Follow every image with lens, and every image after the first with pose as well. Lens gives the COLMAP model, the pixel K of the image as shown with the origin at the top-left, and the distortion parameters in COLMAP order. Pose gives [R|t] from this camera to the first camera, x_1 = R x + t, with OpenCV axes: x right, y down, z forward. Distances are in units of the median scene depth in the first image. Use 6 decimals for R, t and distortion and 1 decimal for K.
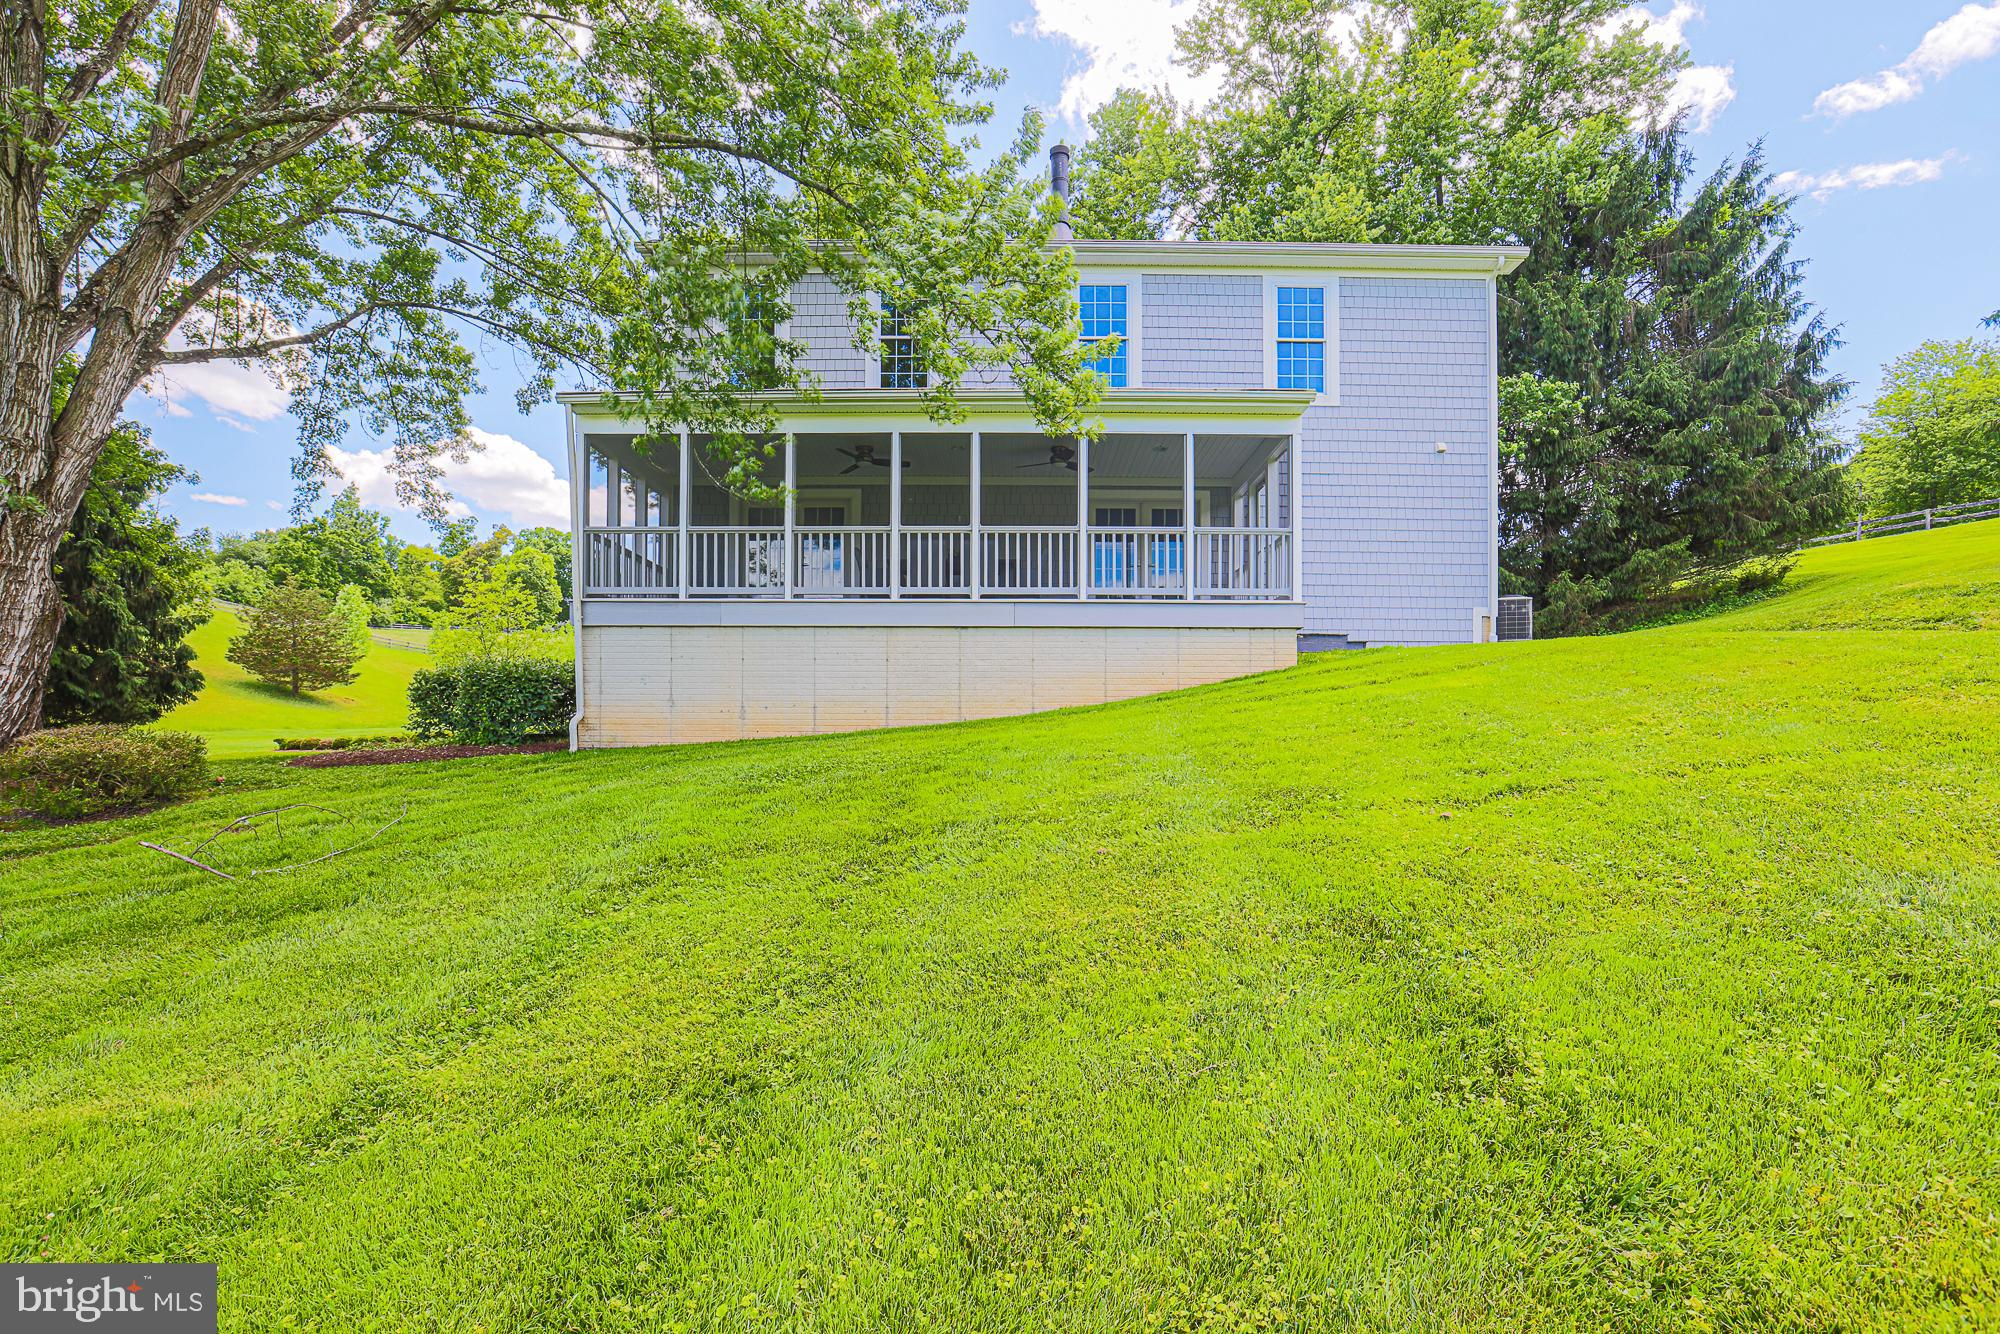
lens RADIAL K [[917.9, 0, 1026.8], [0, 917.9, 726.7], [0, 0, 1]] dist [-0.014195, 0.000795]
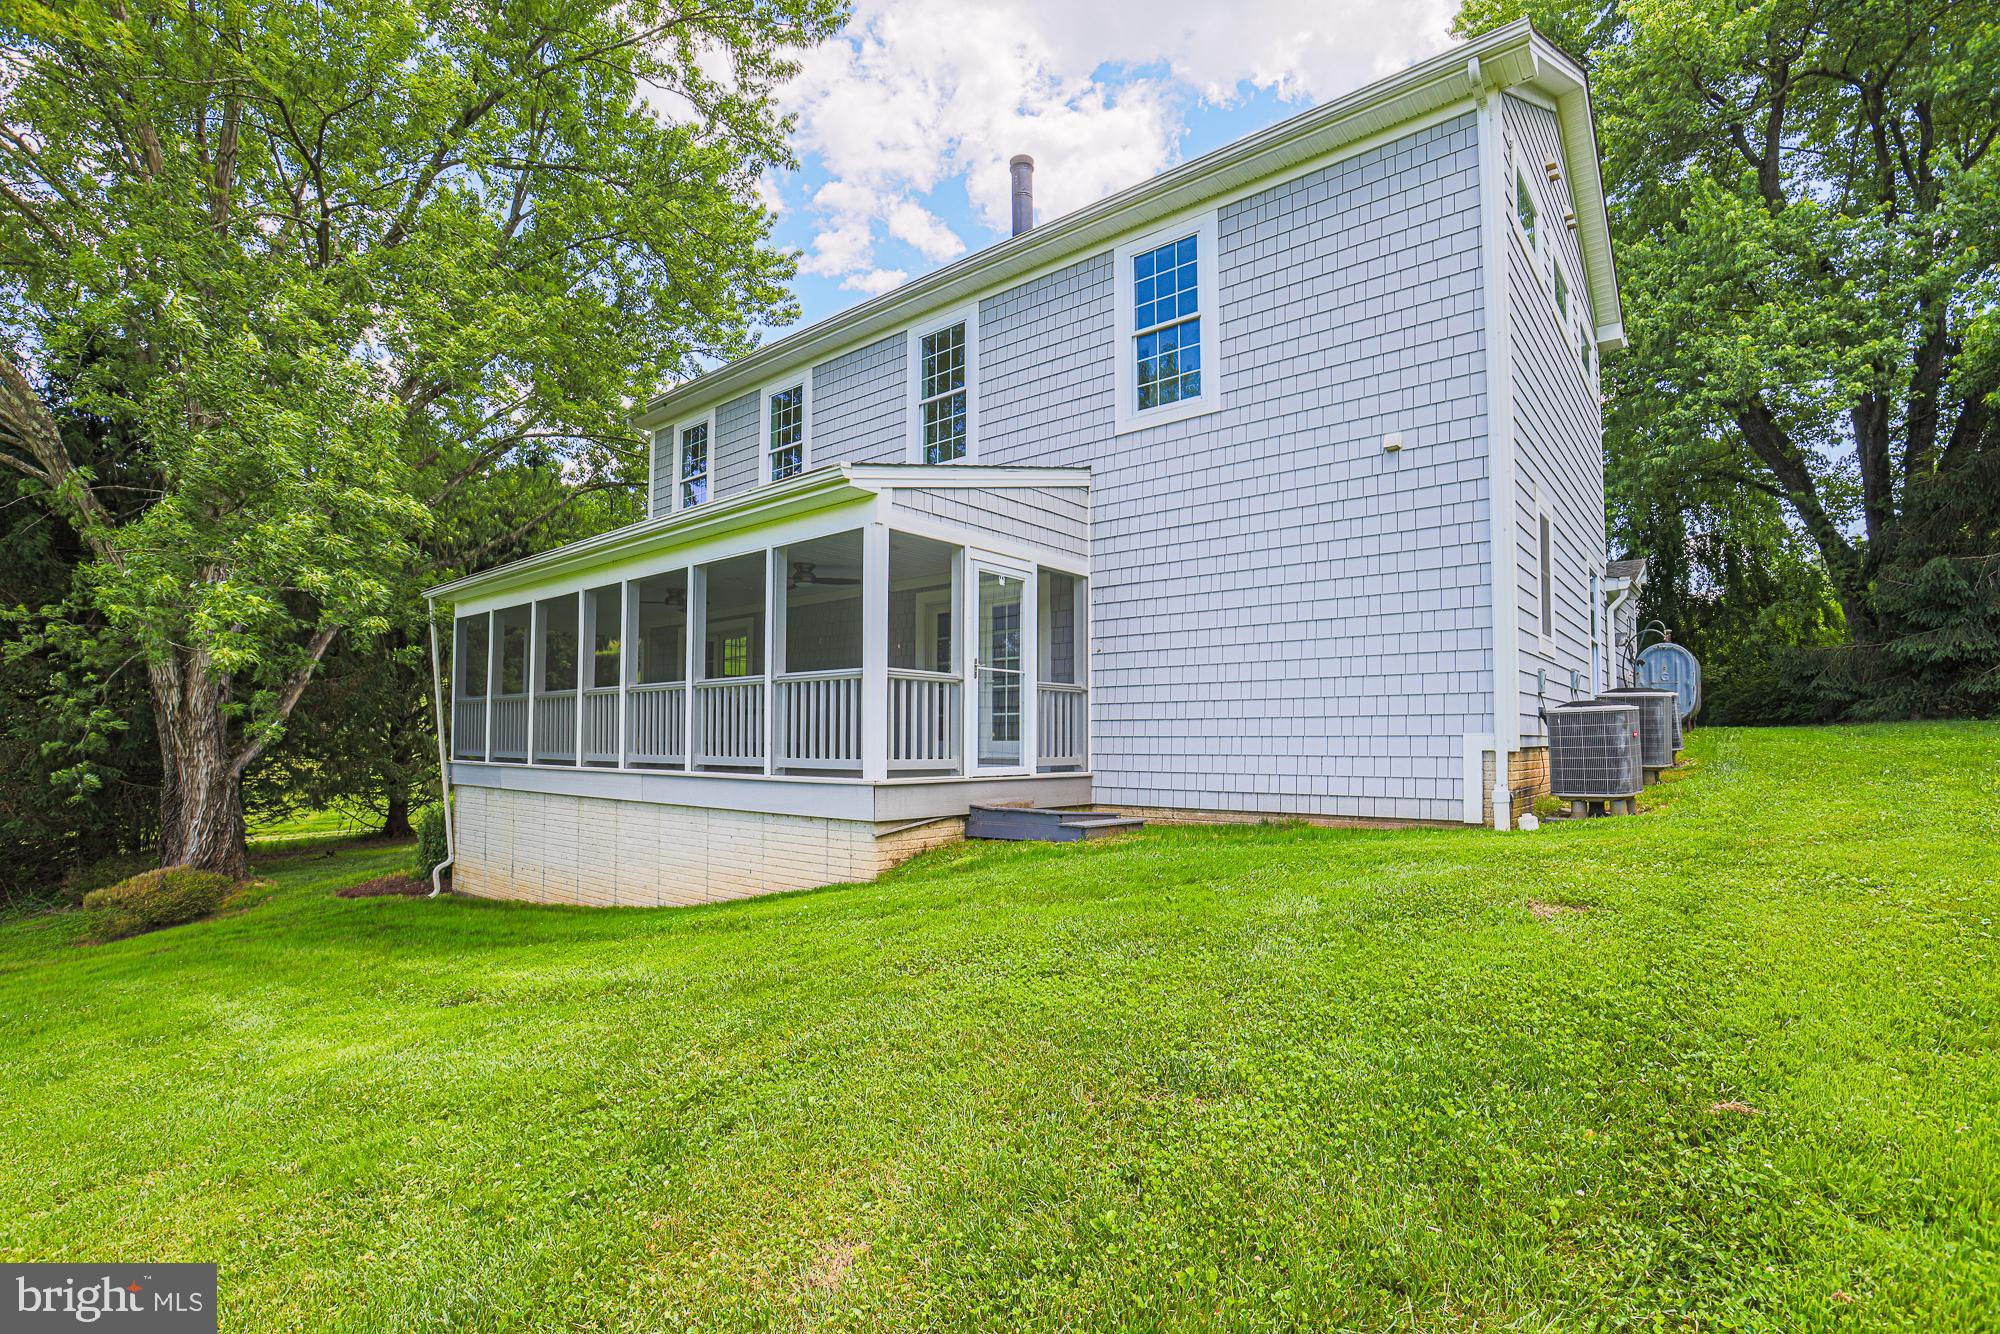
lens RADIAL K [[917.9, 0, 1001.6], [0, 917.9, 676.7], [0, 0, 1]] dist [-0.014195, 0.000795]
pose [[0.767270, -0.044308, -0.639792, 0.695281], [0.007511, 0.998163, -0.060120, -0.150295], [0.641280, 0.041323, 0.766193, 0.489292]]
